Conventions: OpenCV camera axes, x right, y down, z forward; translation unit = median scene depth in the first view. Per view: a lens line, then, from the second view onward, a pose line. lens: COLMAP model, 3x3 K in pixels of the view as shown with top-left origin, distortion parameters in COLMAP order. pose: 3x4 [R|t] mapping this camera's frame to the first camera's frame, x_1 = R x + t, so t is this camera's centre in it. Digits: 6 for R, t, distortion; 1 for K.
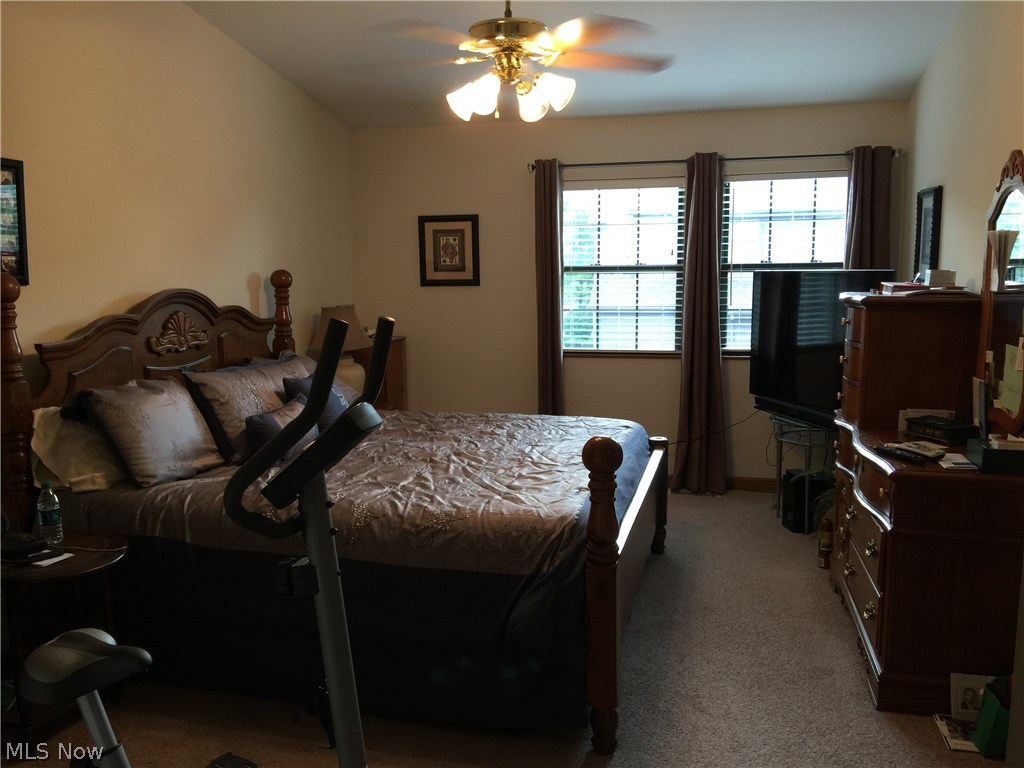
lens RADIAL K [[861.4, 0, 512.0], [0, 861.4, 384.0], [0, 0, 1]] dist [0.070891, -0.139306]
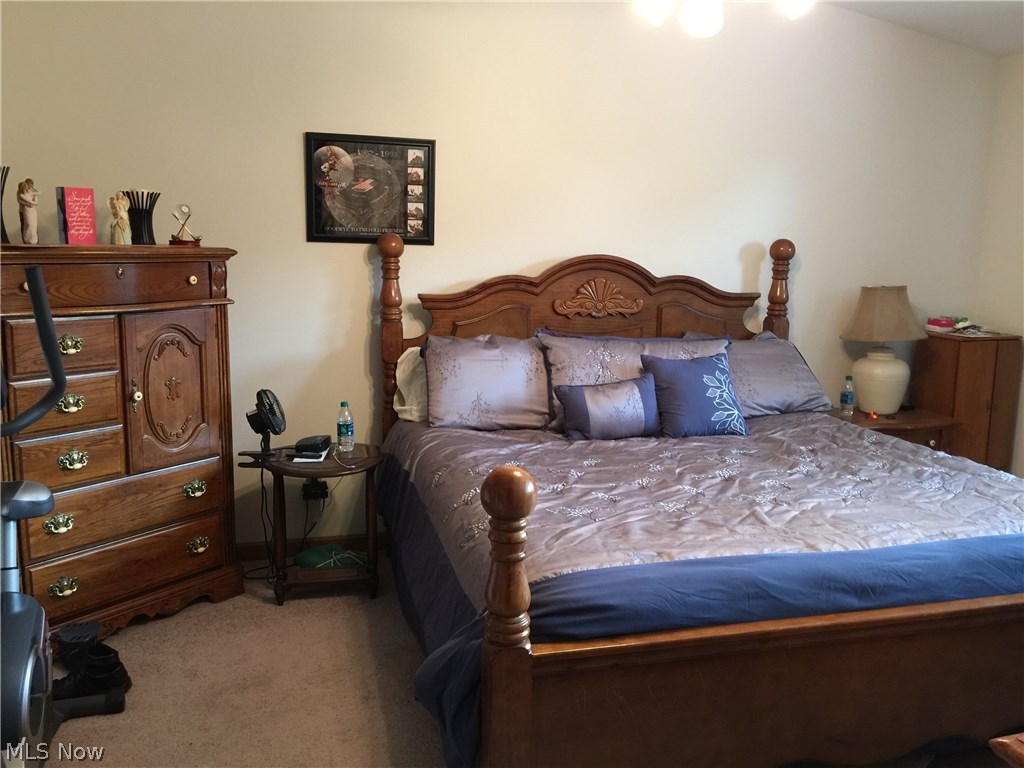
lens RADIAL K [[861.4, 0, 512.0], [0, 861.4, 384.0], [0, 0, 1]] dist [0.070891, -0.139306]
pose [[0.487855, 0.158453, -0.858423, 0.461827], [-0.135807, 0.985191, 0.104671, -0.053393], [0.862296, 0.065516, 0.502149, 0.420520]]
